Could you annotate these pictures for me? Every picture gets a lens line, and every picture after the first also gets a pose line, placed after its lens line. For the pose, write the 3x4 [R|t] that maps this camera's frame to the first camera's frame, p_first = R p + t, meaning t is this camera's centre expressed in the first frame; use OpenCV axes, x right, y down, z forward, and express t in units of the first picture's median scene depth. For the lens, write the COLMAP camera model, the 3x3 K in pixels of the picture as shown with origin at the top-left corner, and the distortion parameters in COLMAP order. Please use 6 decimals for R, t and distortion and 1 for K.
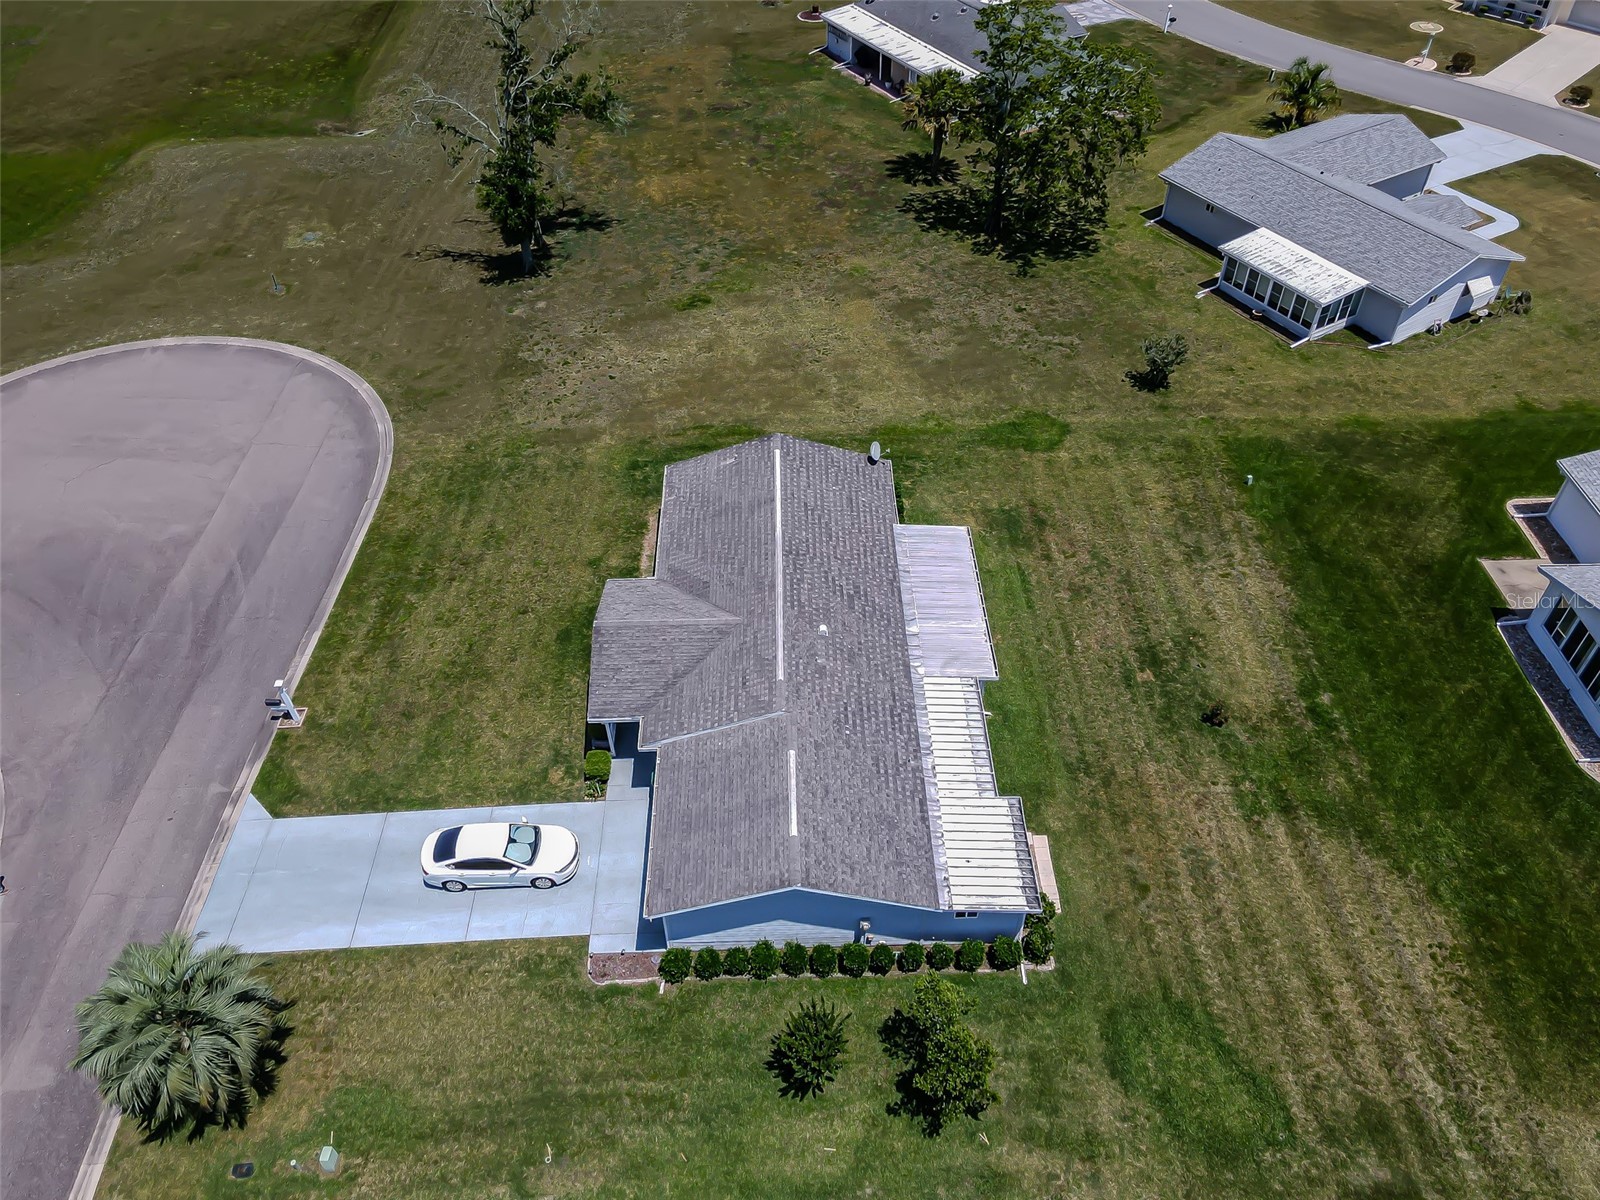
lens RADIAL K [[1175.3, 0, 800.0], [0, 1175.3, 600.0], [0, 0, 1]] dist [0.002910, 0.004621]
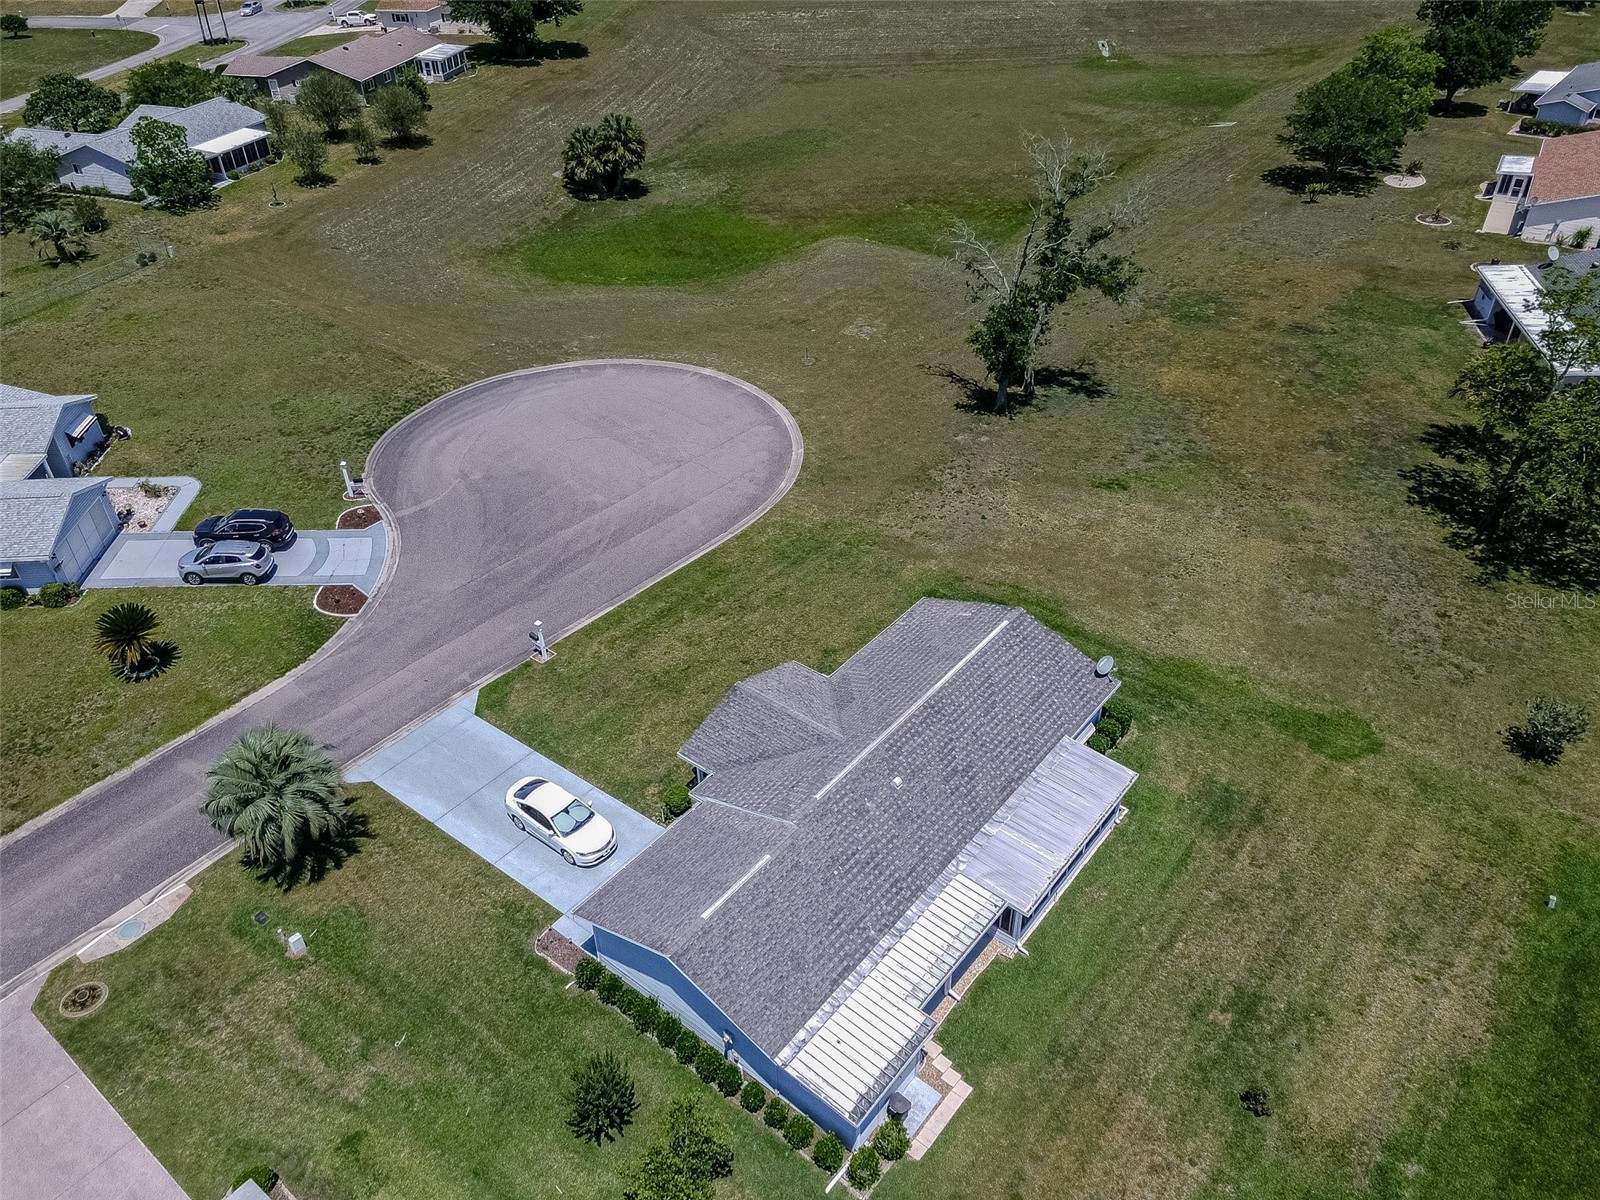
lens RADIAL K [[1174.1, 0, 800.0], [0, 1174.1, 600.0], [0, 0, 1]] dist [0.005539, 0.008459]
pose [[0.766057, 0.380648, -0.517942, 0.413012], [-0.442273, 0.896866, 0.004988, -0.081433], [0.466423, 0.225251, 0.855401, 0.064503]]
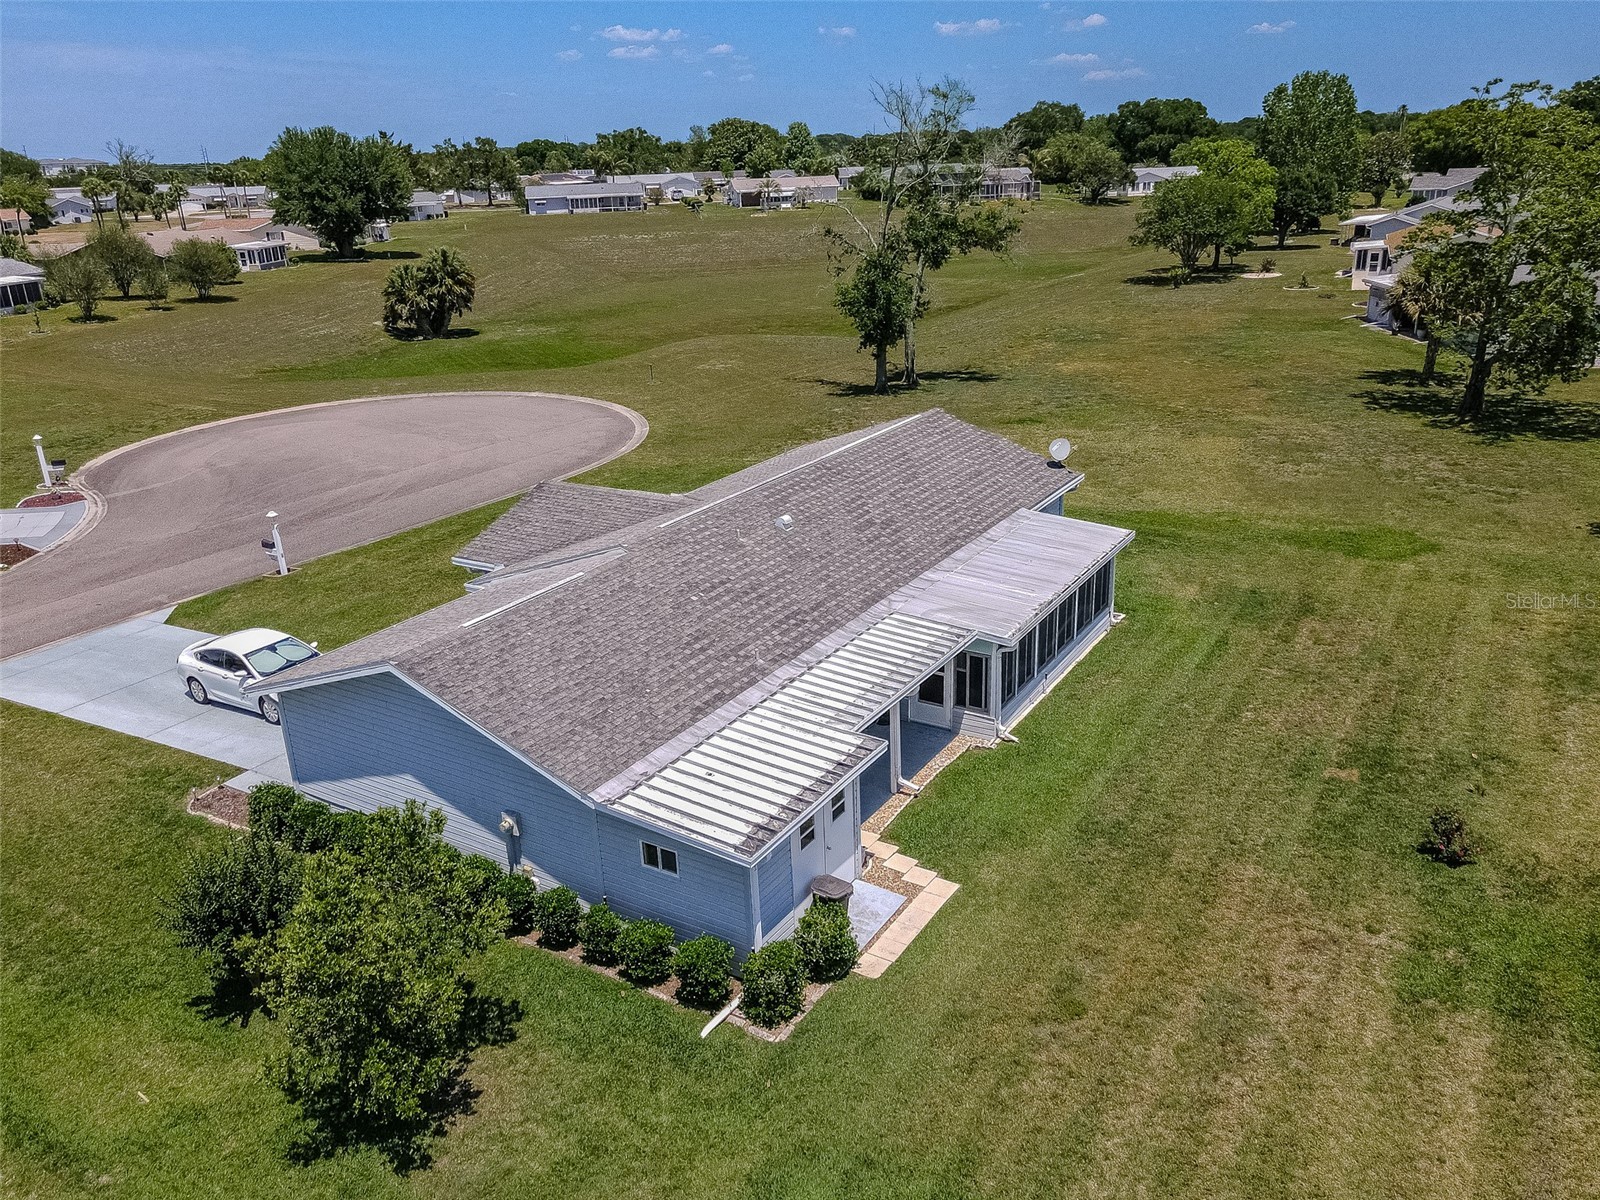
lens RADIAL K [[1214.0, 0, 800.0], [0, 1214.0, 600.0], [0, 0, 1]] dist [0.003835, 0.011797]
pose [[0.838164, 0.174076, -0.516894, 0.381499], [-0.360589, 0.887894, -0.285690, 0.252402], [0.409215, 0.425841, 0.806971, 0.467219]]
